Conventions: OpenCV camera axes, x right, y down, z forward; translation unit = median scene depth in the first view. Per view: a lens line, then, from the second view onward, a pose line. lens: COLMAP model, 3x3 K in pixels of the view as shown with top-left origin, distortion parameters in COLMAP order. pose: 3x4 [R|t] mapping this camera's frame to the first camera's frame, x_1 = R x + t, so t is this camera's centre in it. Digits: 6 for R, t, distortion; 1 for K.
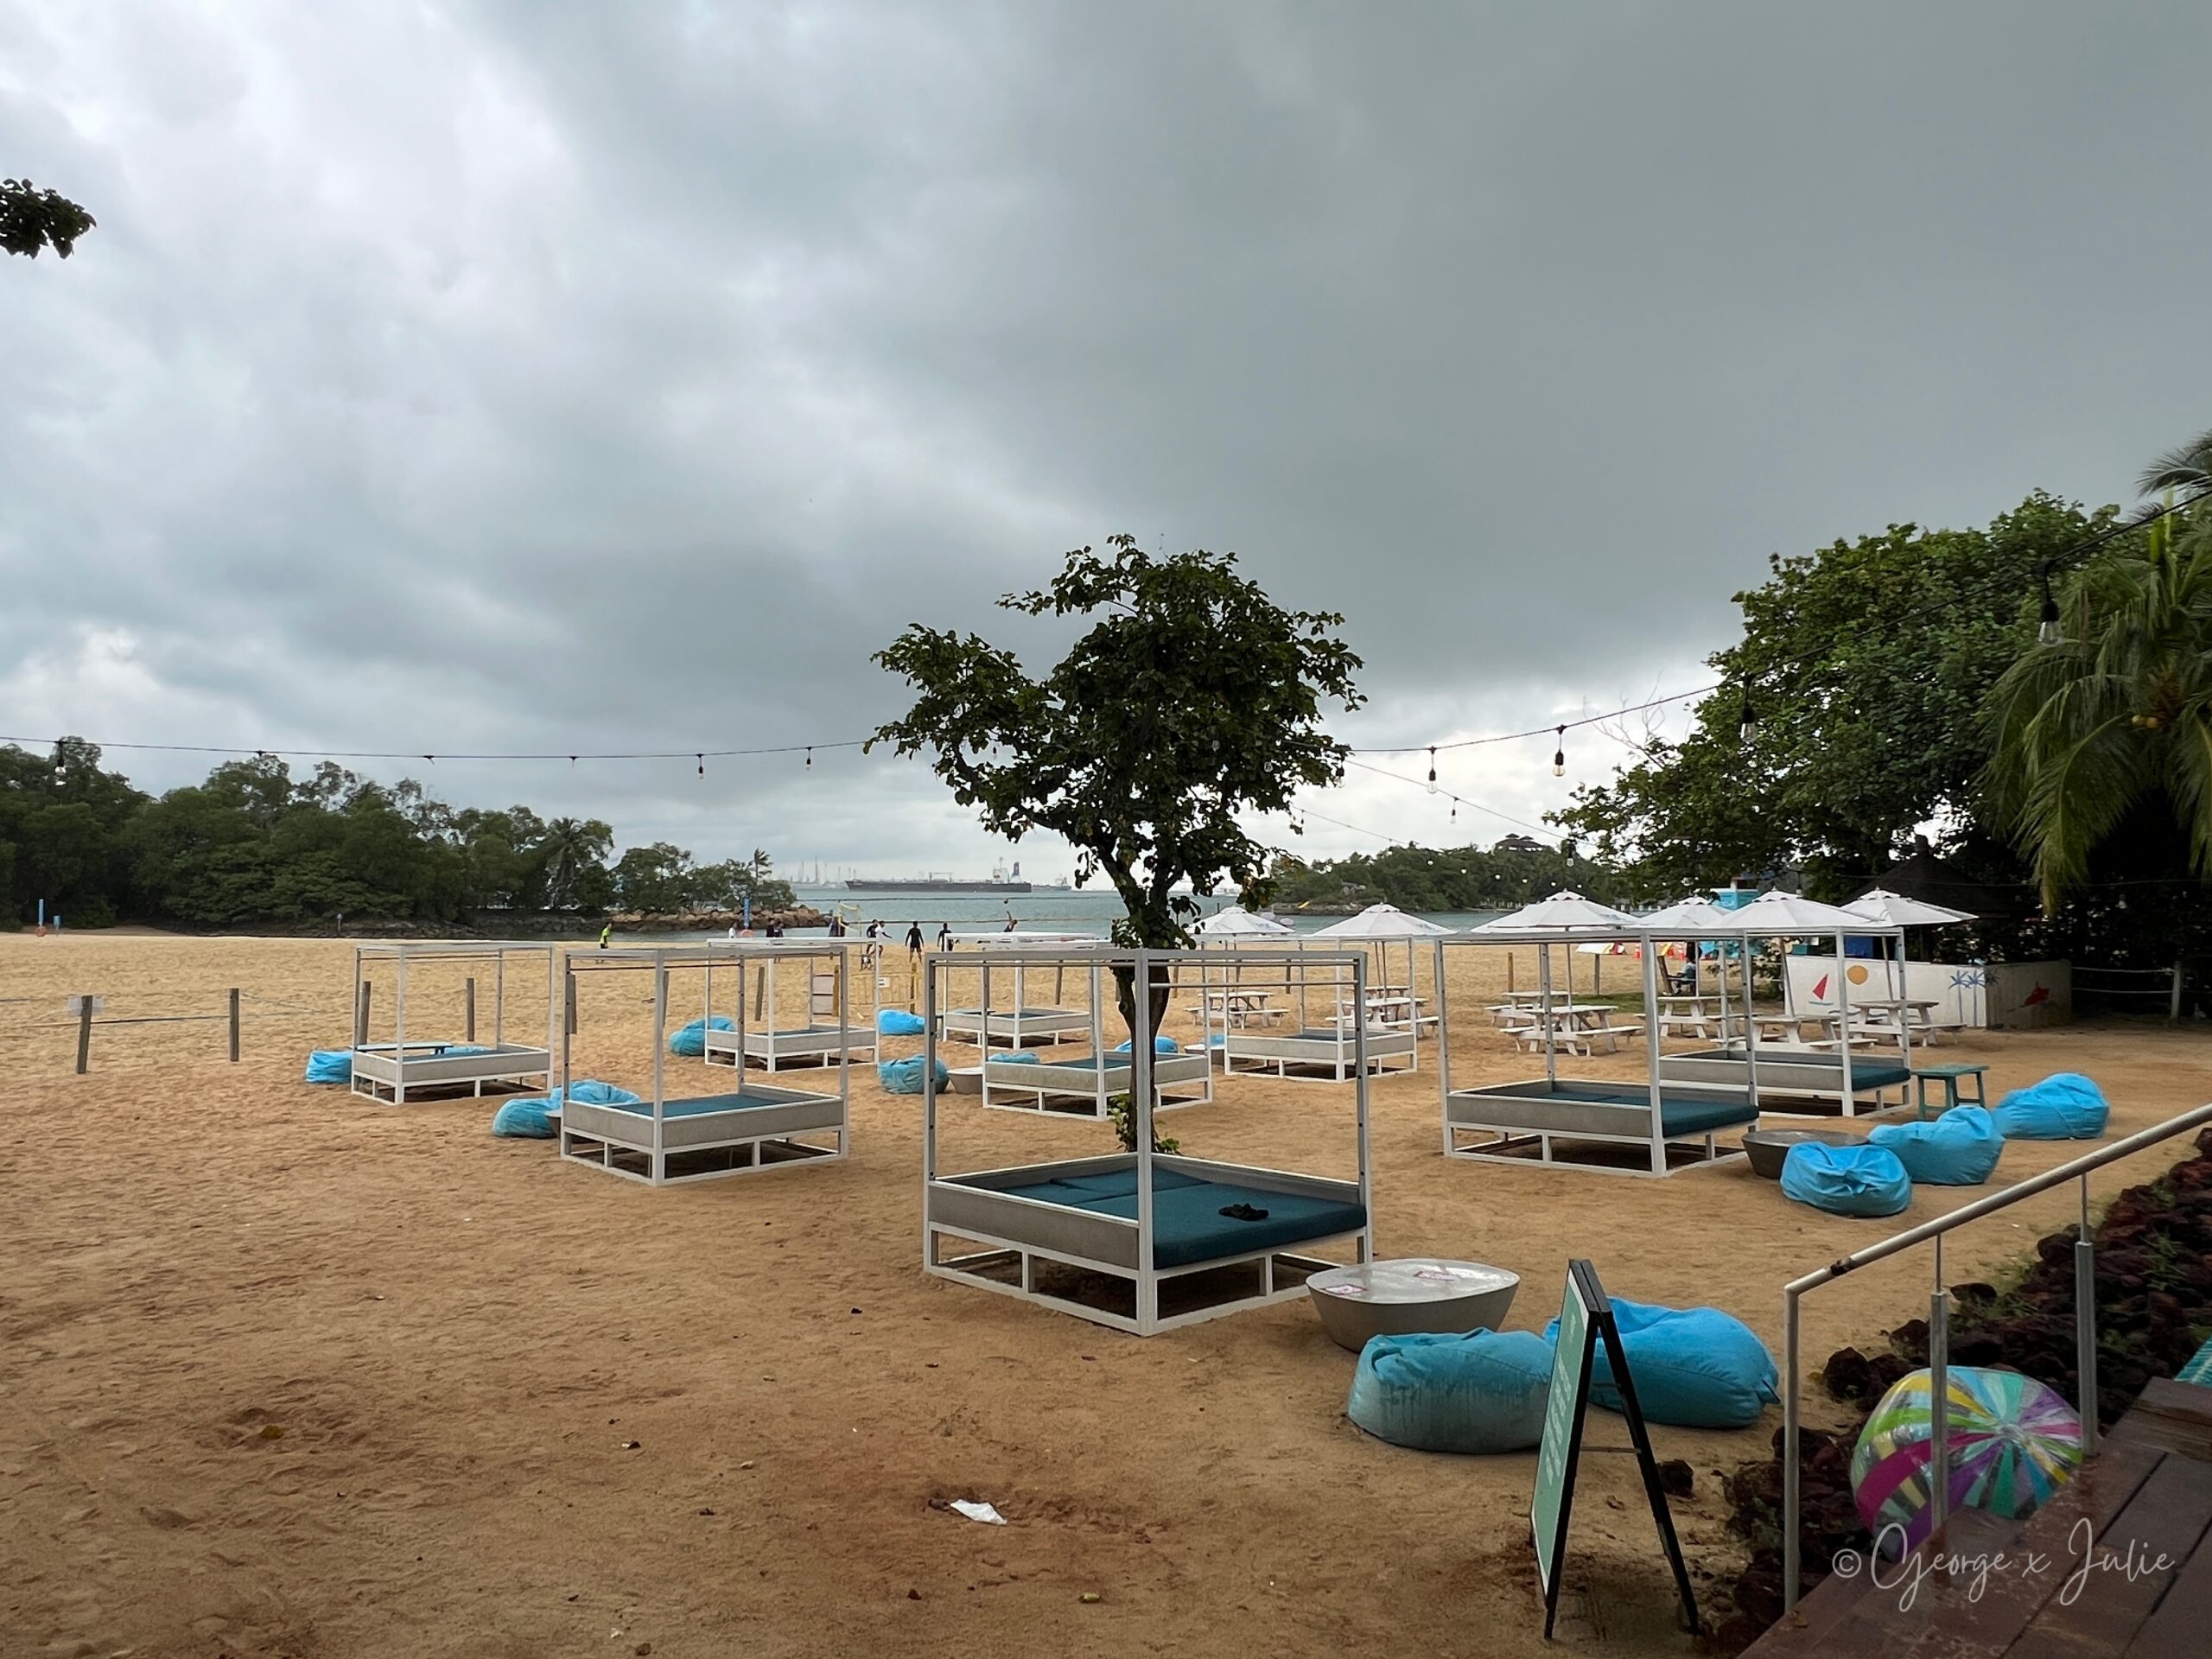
lens RADIAL K [[1404.6, 0, 1106.0], [0, 1404.6, 829.5], [0, 0, 1]] dist [-0.004389, -0.000198]
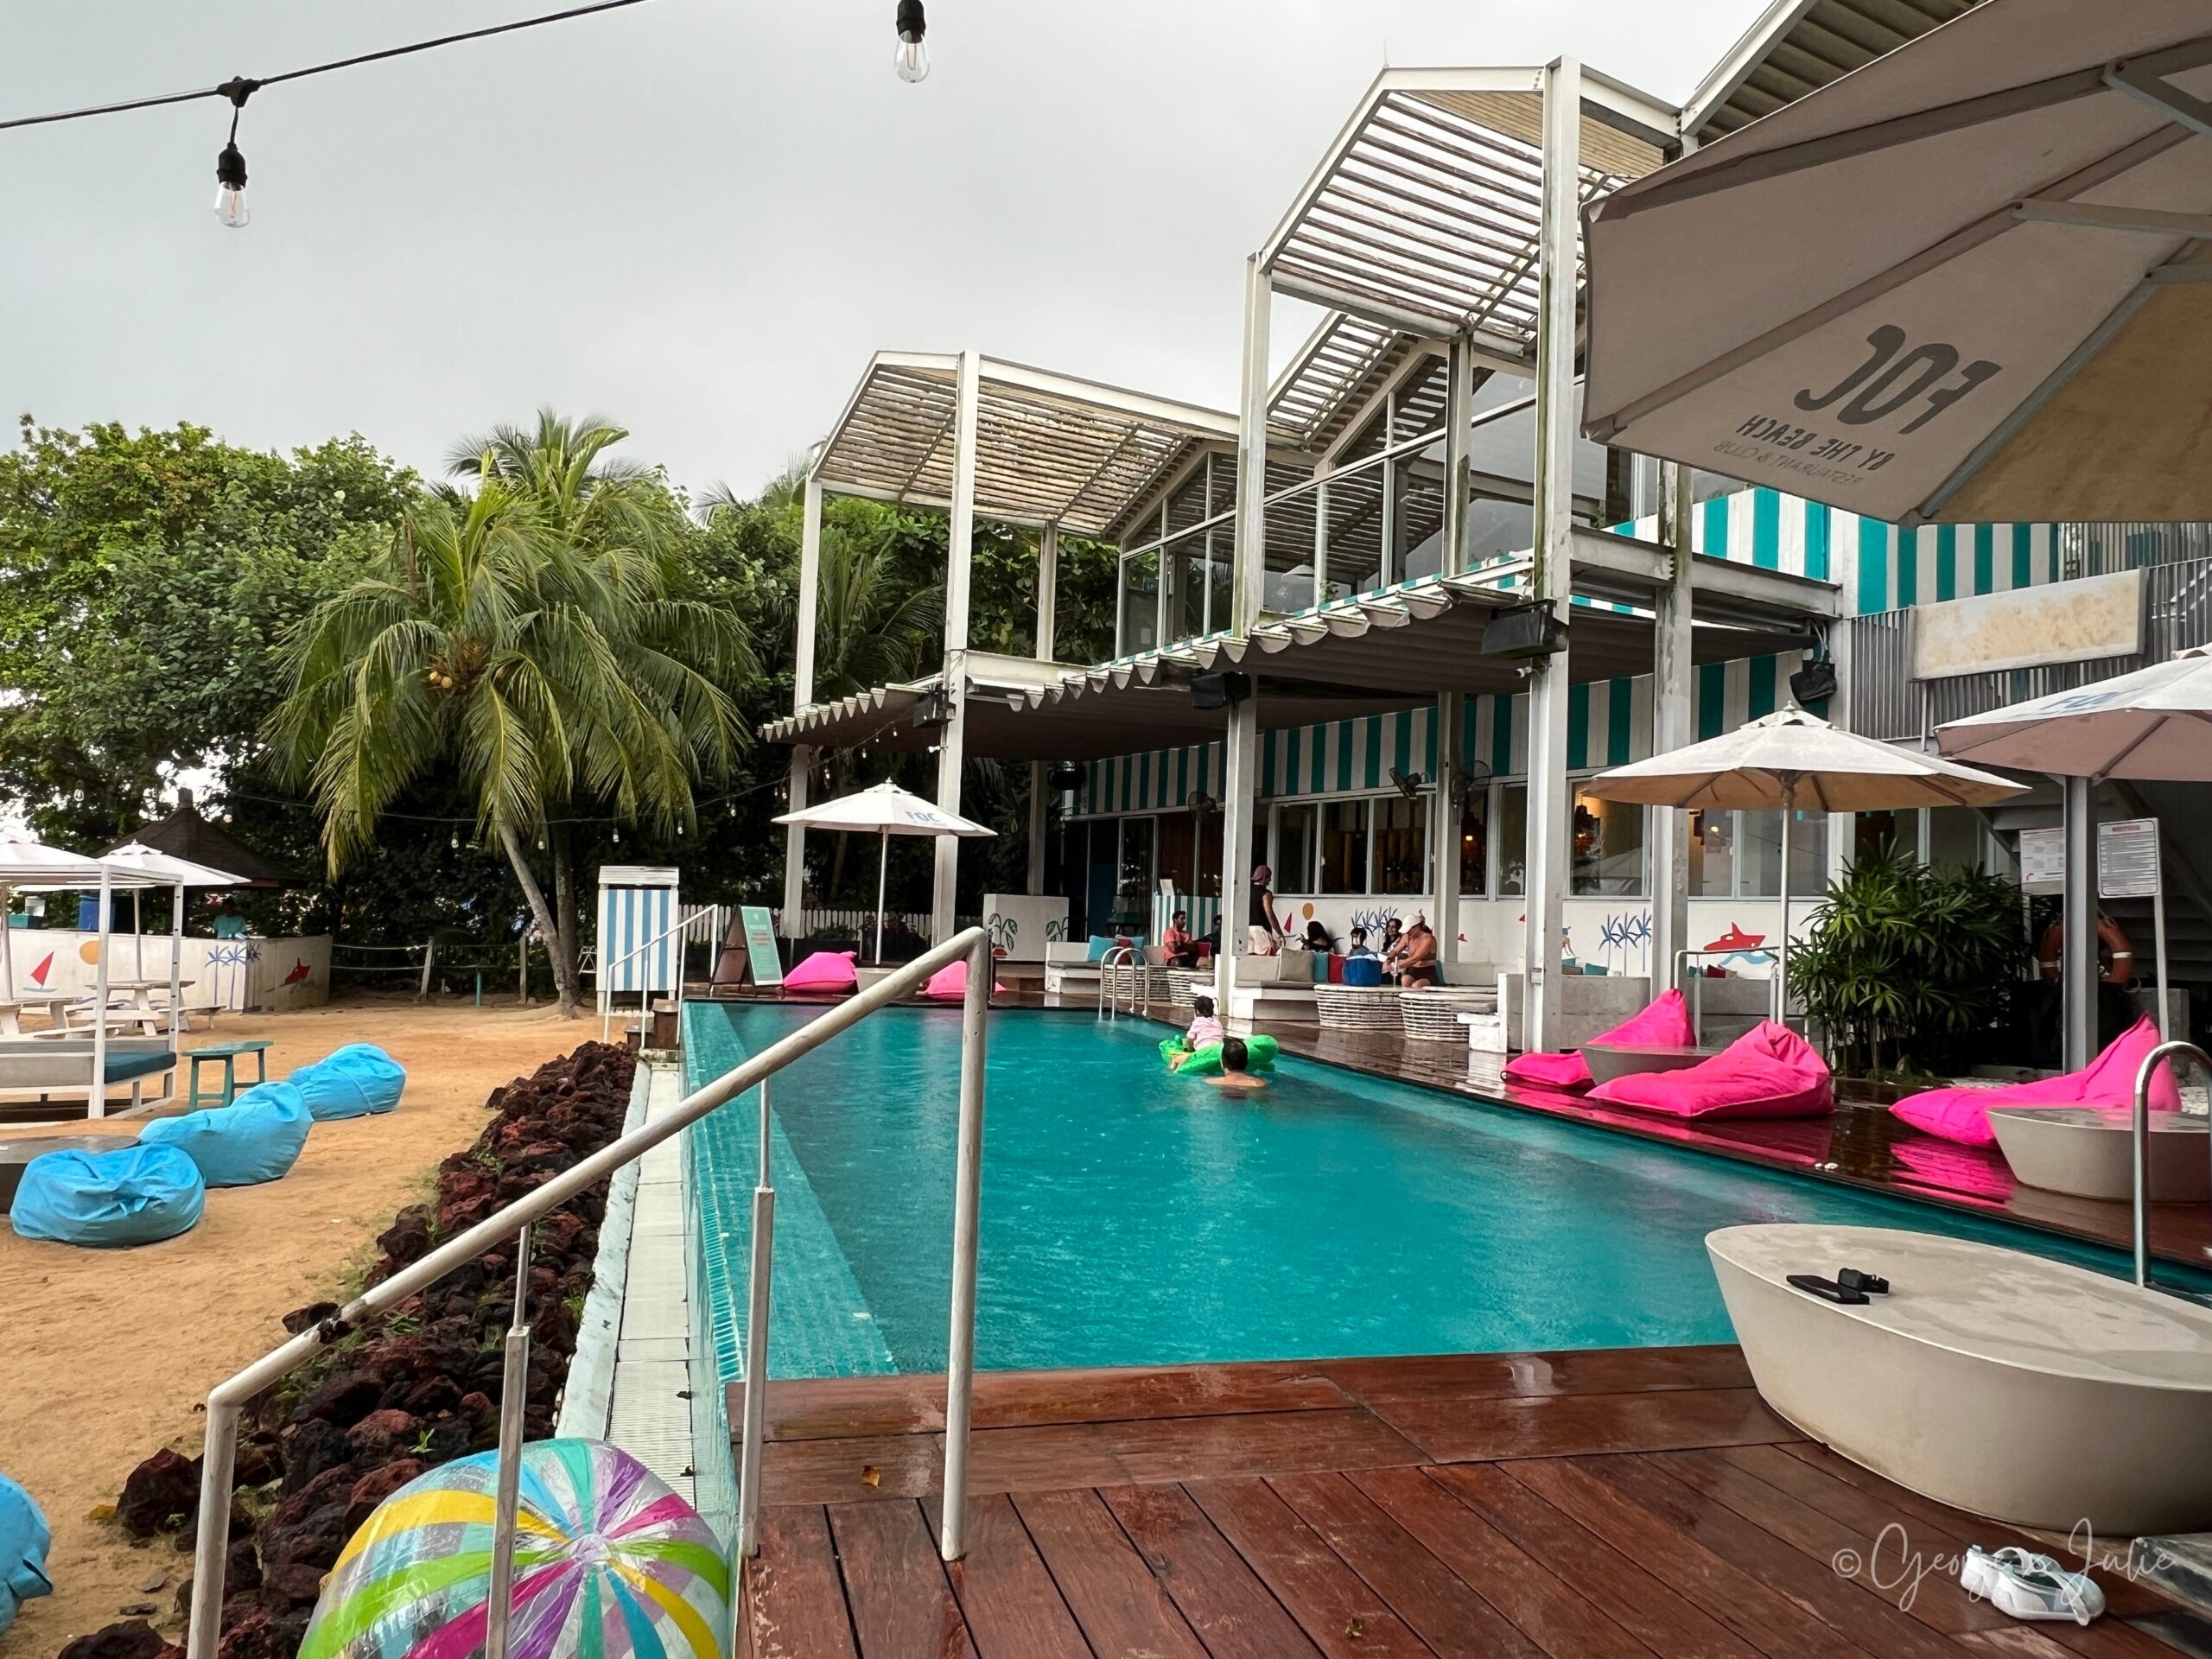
lens RADIAL K [[1476.2, 0, 1106.0], [0, 1476.2, 829.5], [0, 0, 1]] dist [-0.023693, 0.006180]
pose [[0.440846, 0.067151, 0.895067, 0.036886], [-0.067534, 0.996852, -0.041525, 0.029762], [-0.895038, -0.042142, 0.443994, 0.112283]]
